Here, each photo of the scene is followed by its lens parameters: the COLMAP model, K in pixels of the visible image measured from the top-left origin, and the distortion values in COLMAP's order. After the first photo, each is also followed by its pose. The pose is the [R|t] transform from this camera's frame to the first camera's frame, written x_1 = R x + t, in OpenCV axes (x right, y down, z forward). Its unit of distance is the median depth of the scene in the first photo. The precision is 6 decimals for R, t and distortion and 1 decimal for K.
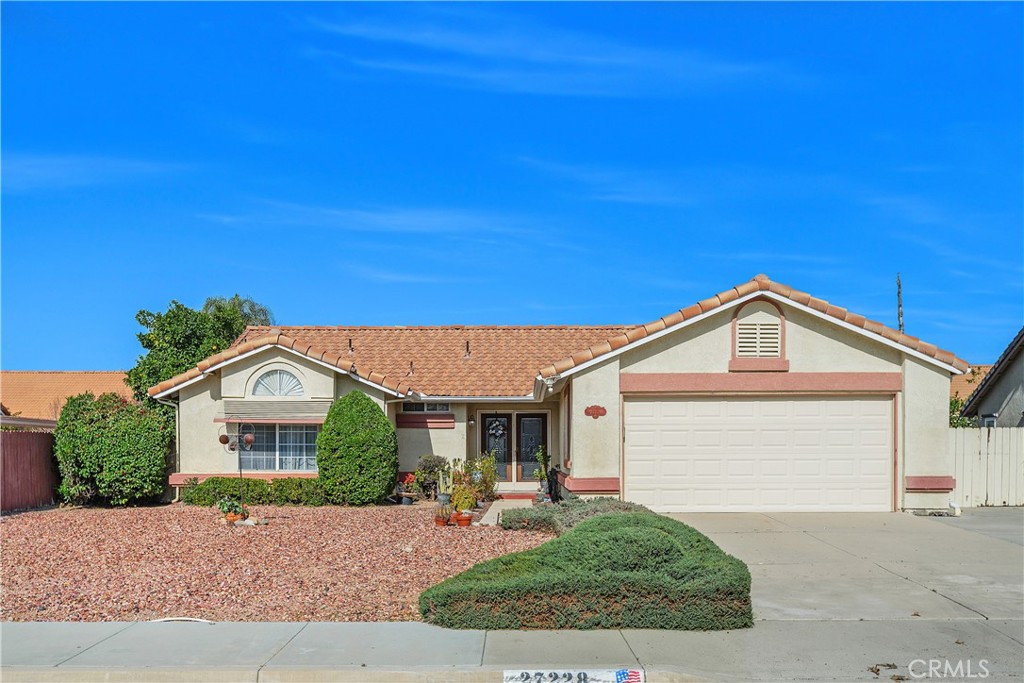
lens RADIAL K [[1015.5, 0, 481.9], [0, 1015.5, 460.3], [0, 0, 1]] dist [-0.013367, 0.003573]
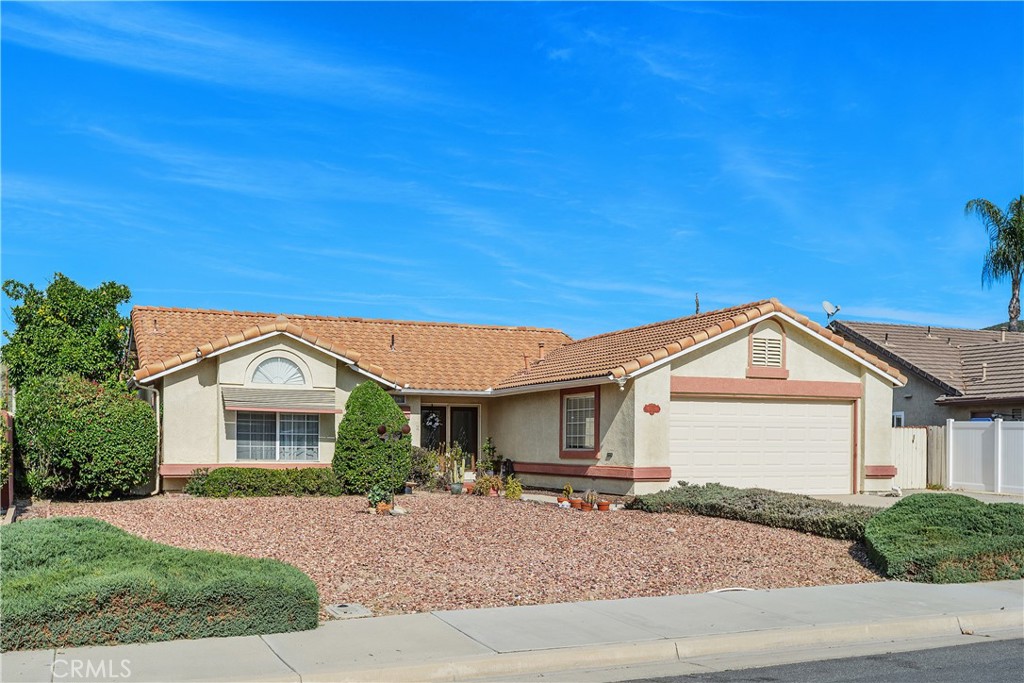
lens RADIAL K [[1015.5, 0, 481.9], [0, 1015.5, 460.3], [0, 0, 1]] dist [-0.013367, 0.003573]
pose [[0.917055, 0.001743, 0.398757, -0.426046], [-0.004991, 0.999962, 0.007107, 0.002036], [-0.398730, -0.008508, 0.917029, 0.026641]]
